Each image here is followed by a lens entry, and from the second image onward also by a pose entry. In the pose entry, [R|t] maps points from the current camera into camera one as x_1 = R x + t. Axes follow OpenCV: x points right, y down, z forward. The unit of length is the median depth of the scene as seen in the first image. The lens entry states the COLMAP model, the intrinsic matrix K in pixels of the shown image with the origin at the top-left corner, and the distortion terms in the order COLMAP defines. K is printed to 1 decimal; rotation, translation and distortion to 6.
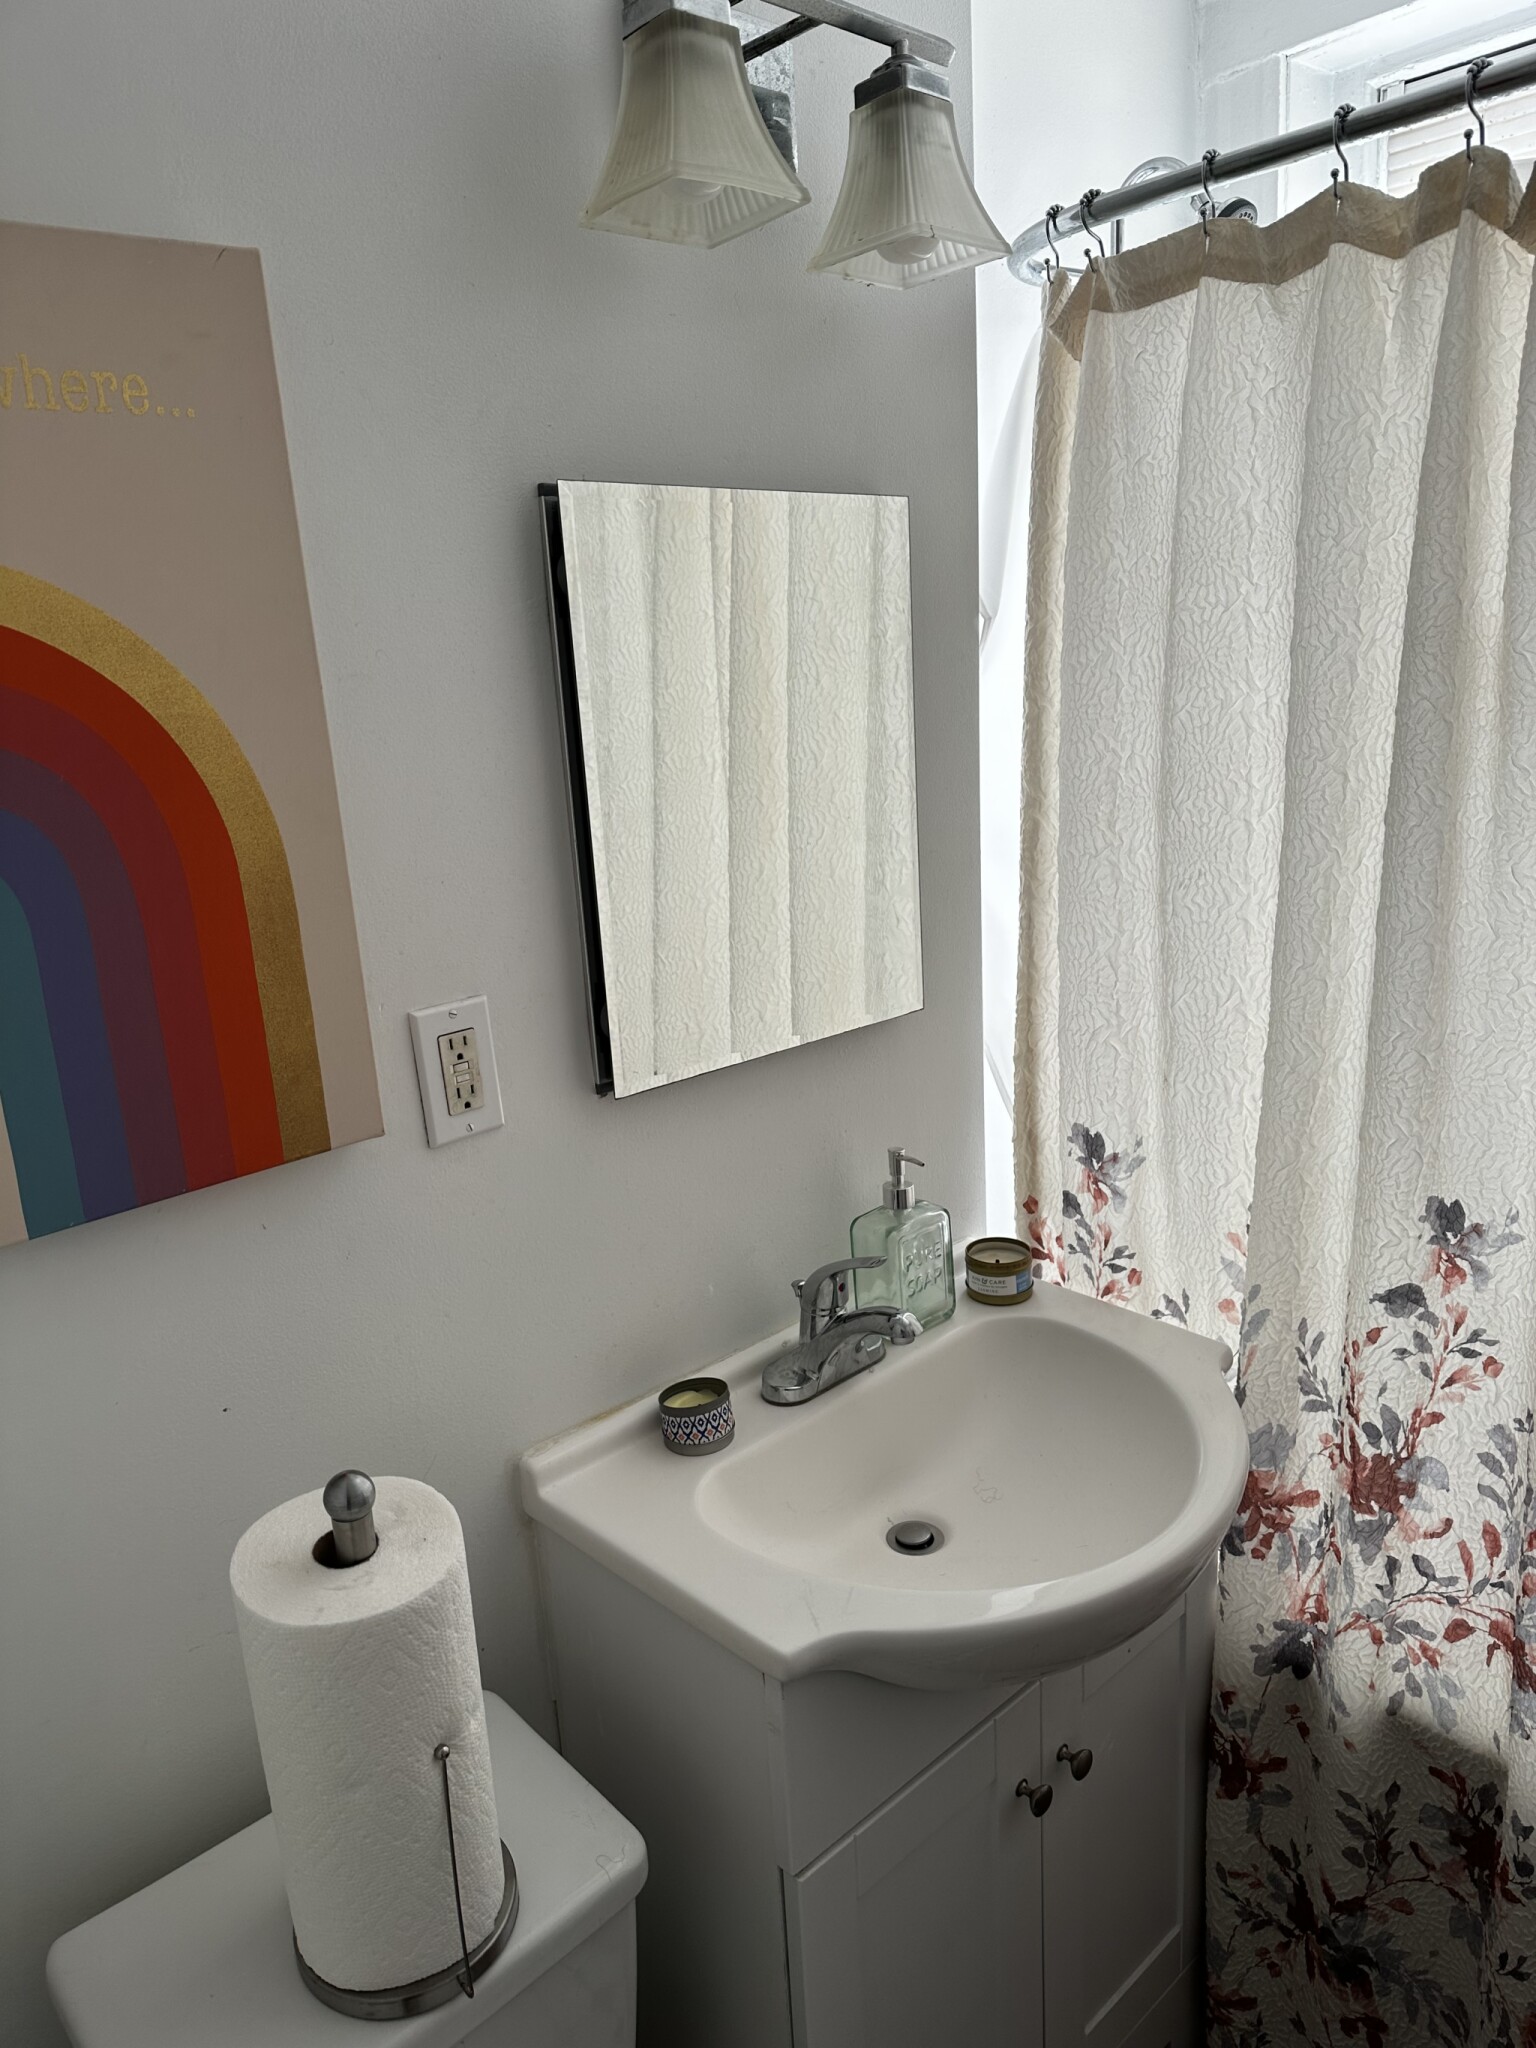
lens RADIAL K [[1435.9, 0, 761.5], [0, 1435.9, 1016.2], [0, 0, 1]] dist [0.057903, -0.073091]
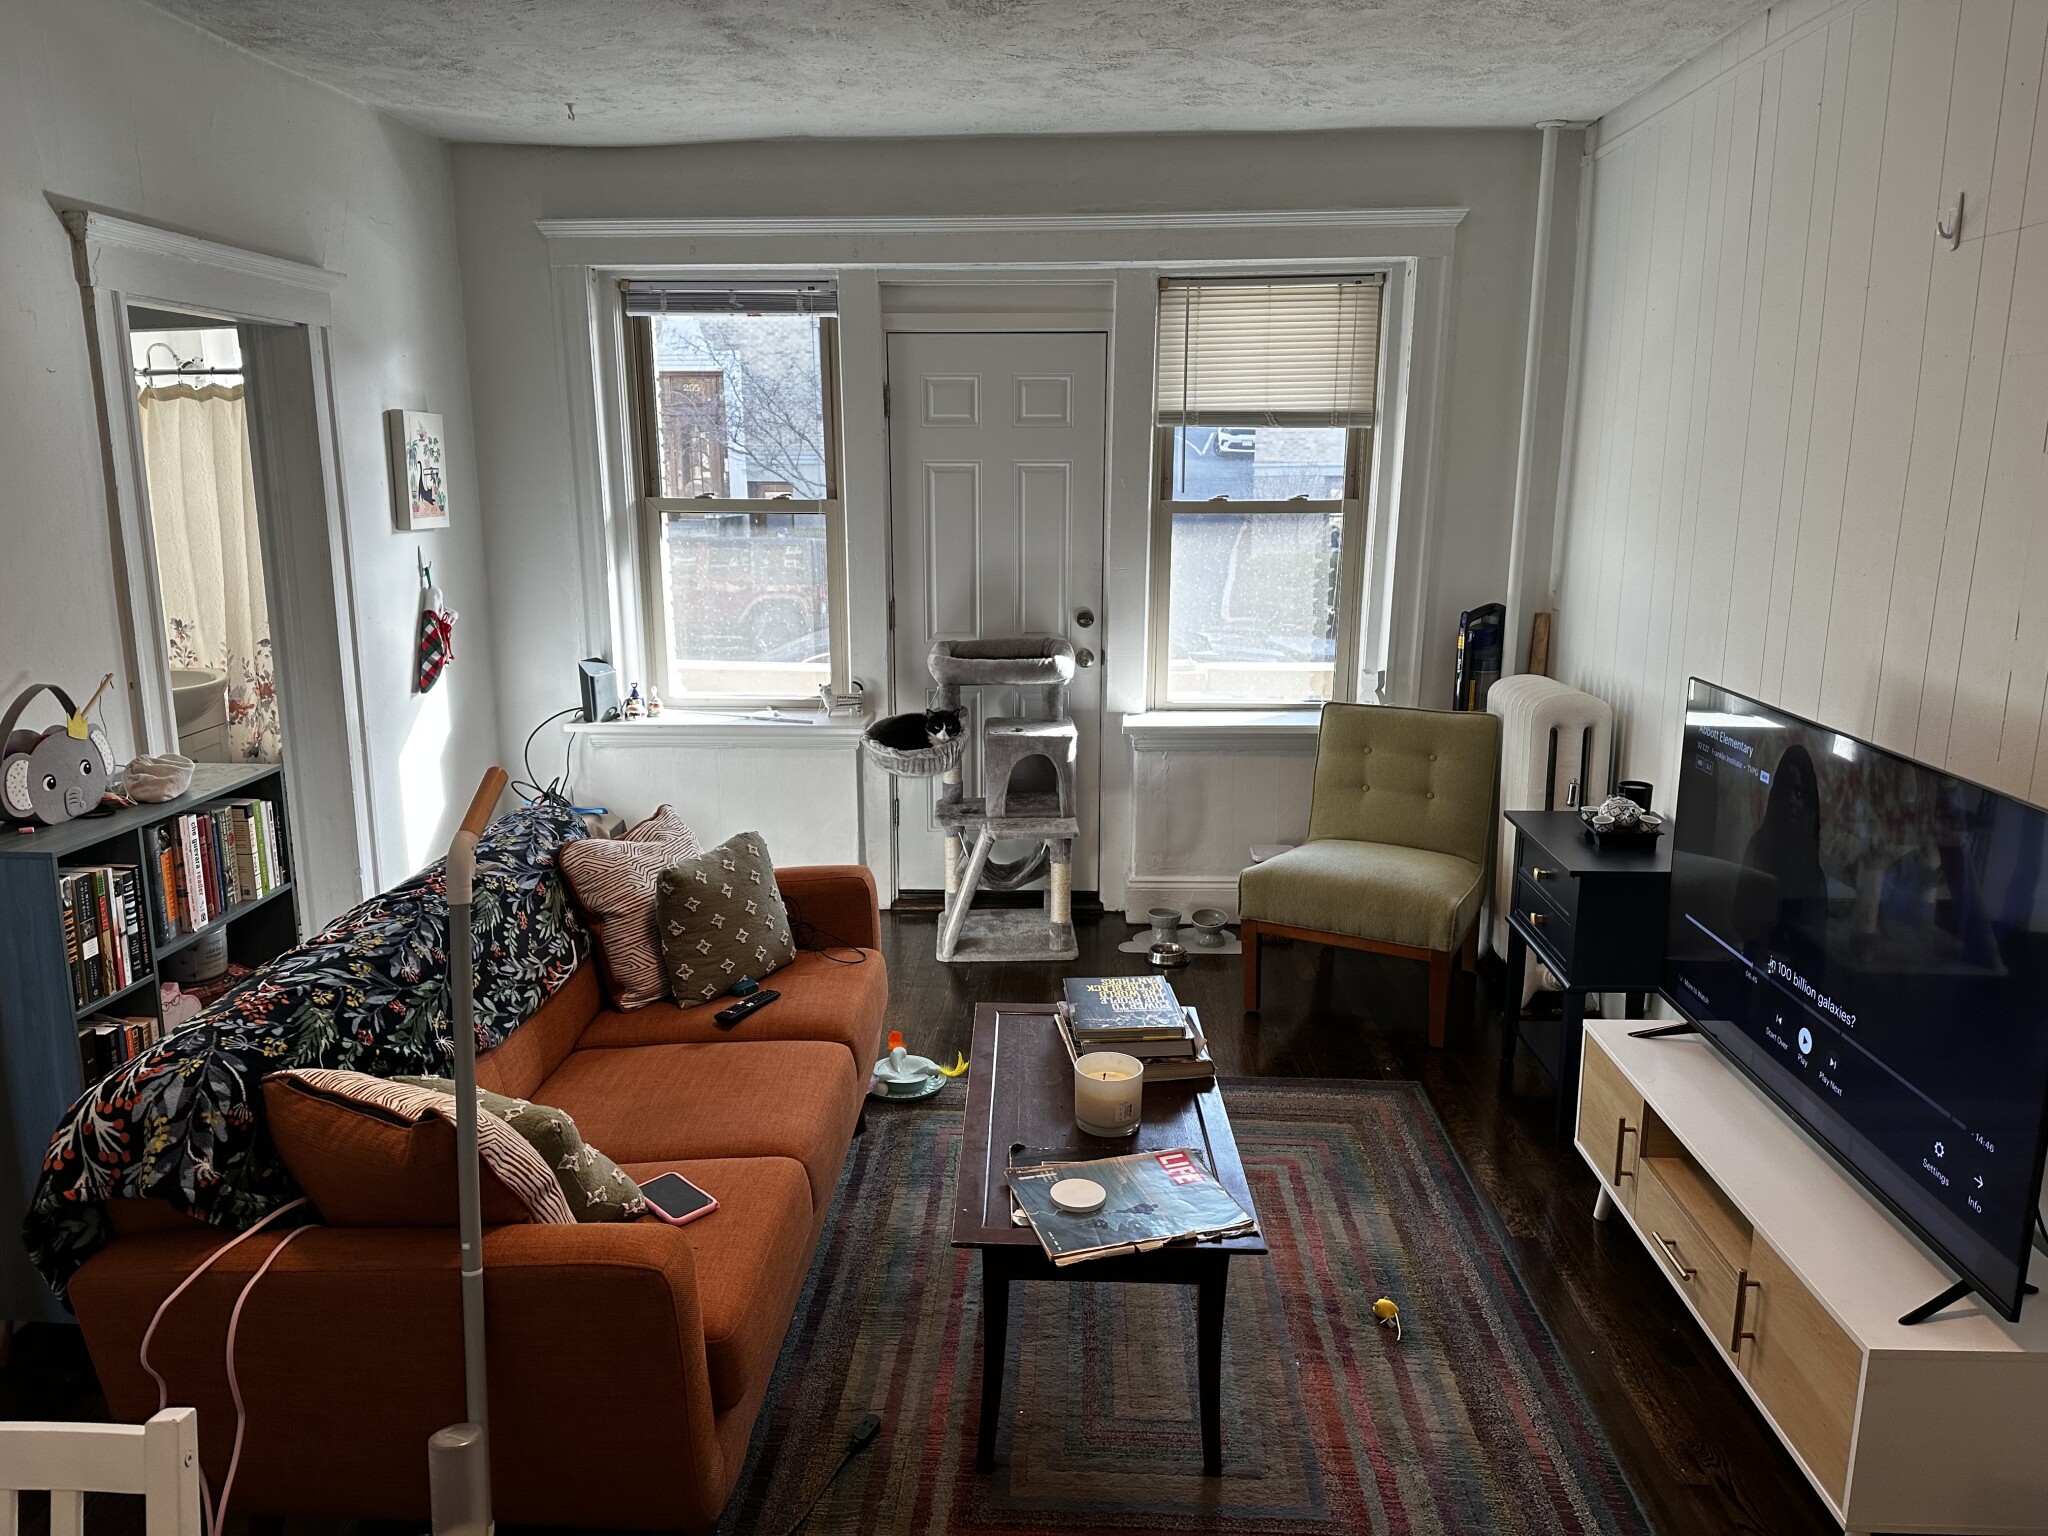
lens RADIAL K [[1435.9, 0, 1014.5], [0, 1435.9, 761.6], [0, 0, 1]] dist [0.057903, -0.073091]
pose [[0.714117, -0.089916, 0.694228, -0.895029], [0.134515, 0.990861, -0.010033, 0.811424], [-0.686981, 0.100549, 0.719685, -3.253619]]
